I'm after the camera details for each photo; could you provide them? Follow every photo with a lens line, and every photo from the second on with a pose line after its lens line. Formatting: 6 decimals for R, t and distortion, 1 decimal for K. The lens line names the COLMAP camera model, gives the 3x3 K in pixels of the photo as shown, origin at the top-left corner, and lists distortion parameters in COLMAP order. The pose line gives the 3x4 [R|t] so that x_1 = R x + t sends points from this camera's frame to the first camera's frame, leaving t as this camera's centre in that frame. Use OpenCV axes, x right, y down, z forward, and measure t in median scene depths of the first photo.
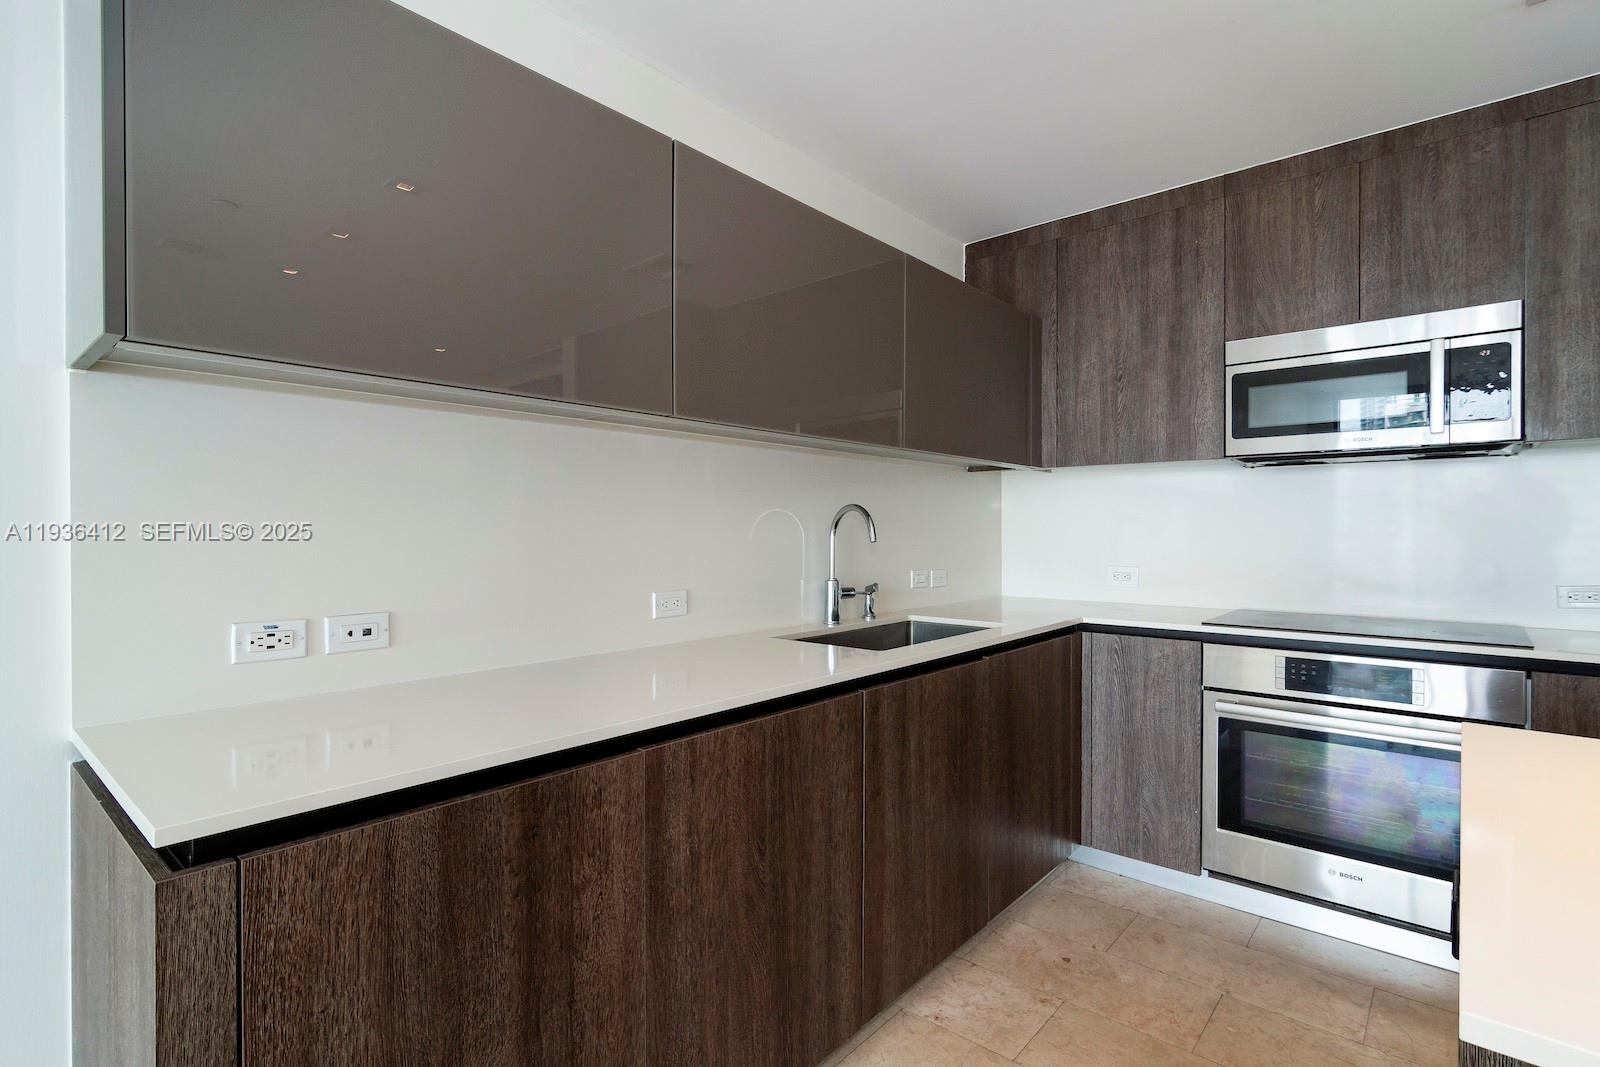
lens RADIAL K [[774.1, 0, 797.1], [0, 774.1, 533.8], [0, 0, 1]] dist [-0.005364, 0.003070]
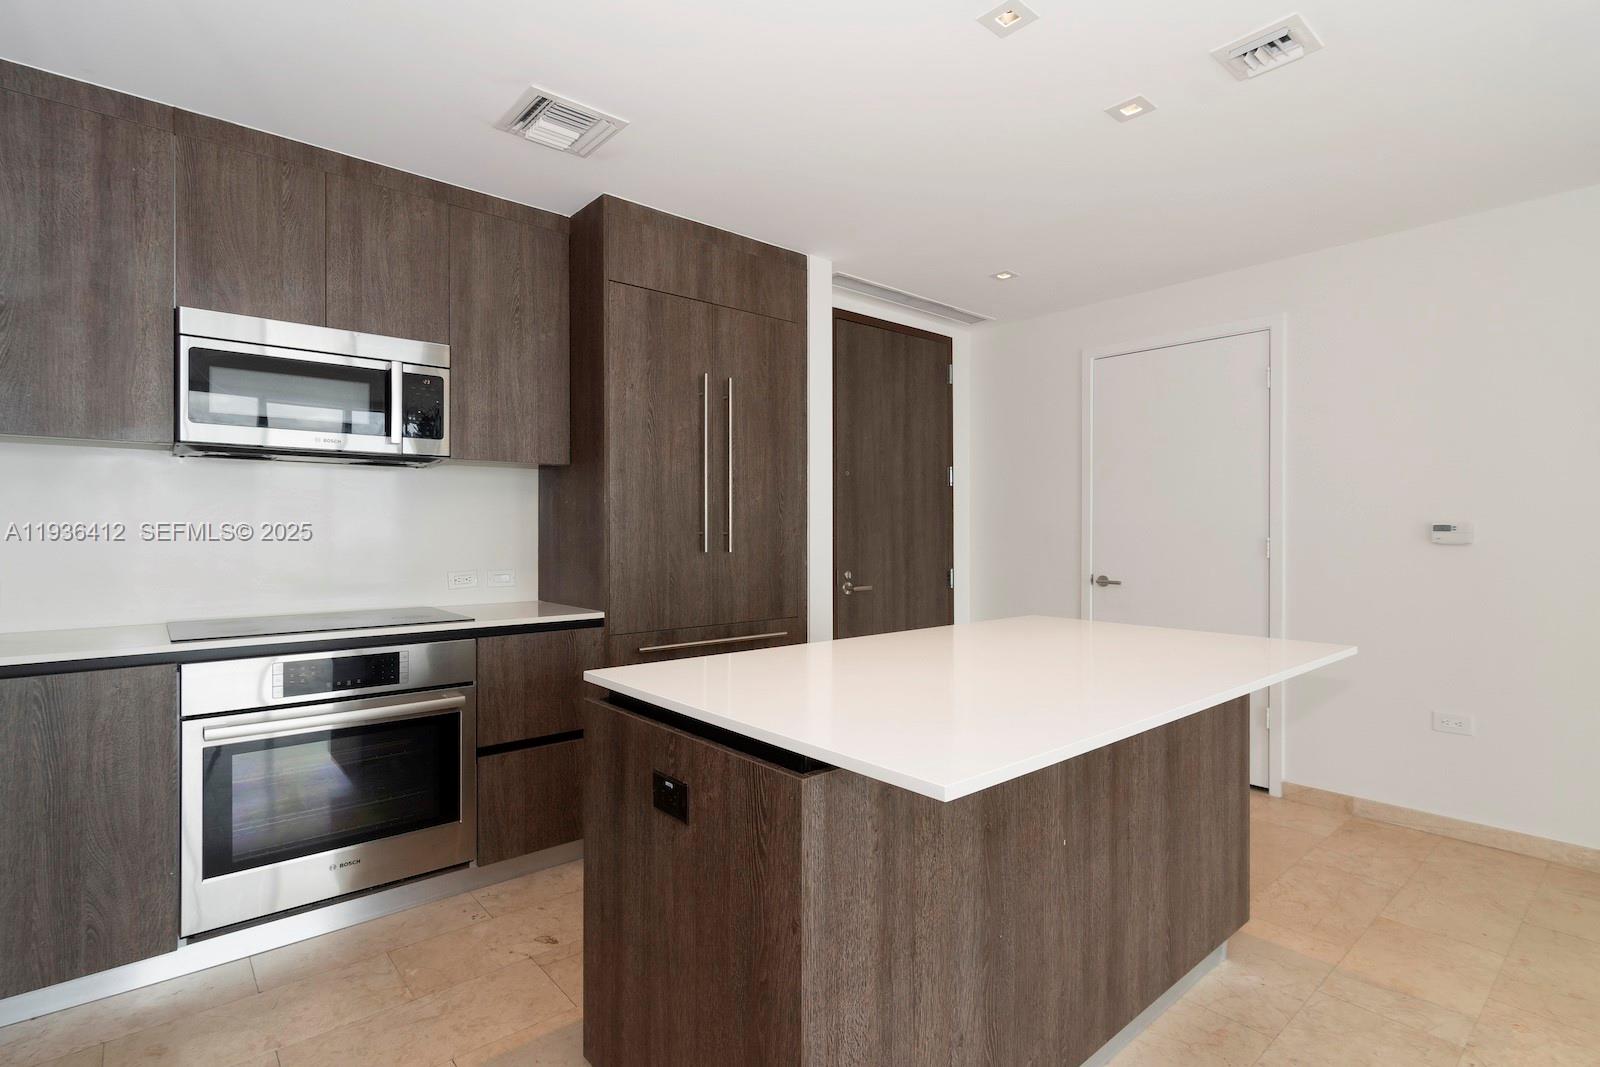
lens RADIAL K [[774.1, 0, 805.5], [0, 774.1, 527.2], [0, 0, 1]] dist [-0.005364, 0.003070]
pose [[0.136805, 0.003275, 0.990593, -0.199573], [0.007390, 0.999963, -0.004326, 0.002759], [-0.990570, 0.007912, 0.136775, 0.220343]]
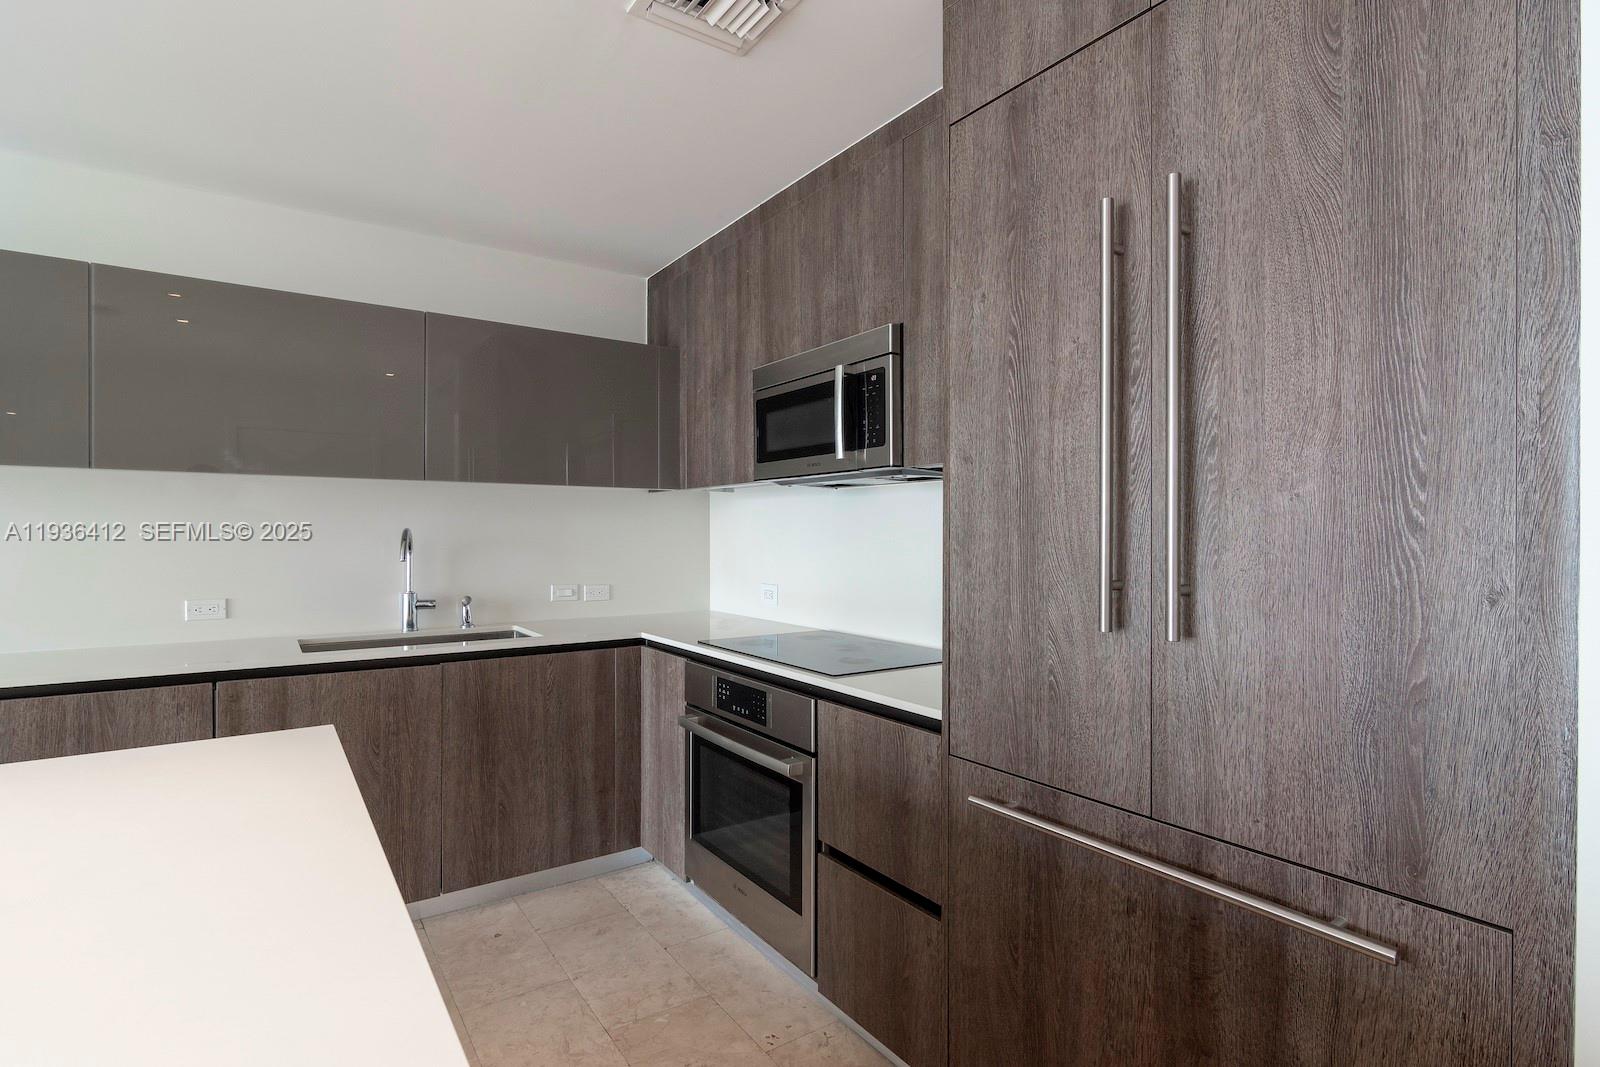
lens RADIAL K [[805.0, 0, 792.2], [0, 805.0, 535.0], [0, 0, 1]] dist [0.002263, -0.001064]
pose [[0.965493, 0.001253, -0.260427, 0.936055], [-0.002165, 0.999992, -0.003216, -0.025428], [0.260421, 0.003669, 0.965488, -0.019938]]
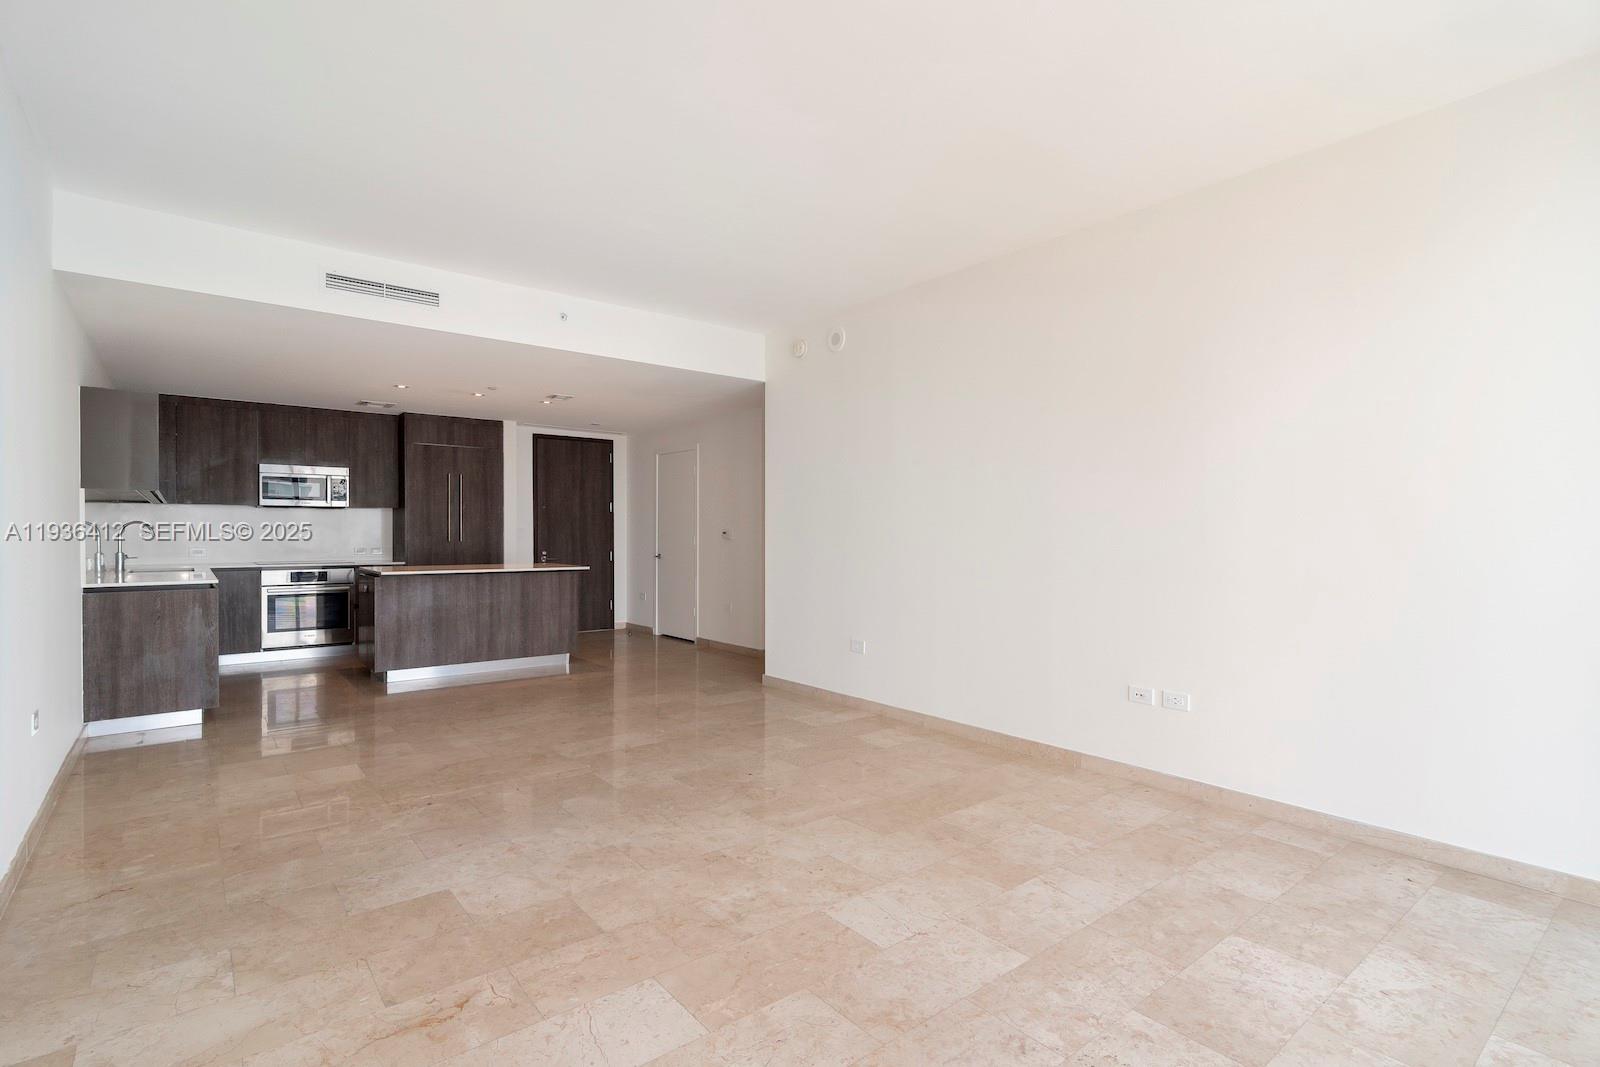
lens RADIAL K [[774.1, 0, 811.2], [0, 774.1, 537.0], [0, 0, 1]] dist [-0.005364, 0.003070]
pose [[0.167659, -0.006489, 0.985824, -1.962928], [0.003215, 0.999977, 0.006035, 0.005139], [-0.985840, 0.002158, 0.167676, -1.505447]]
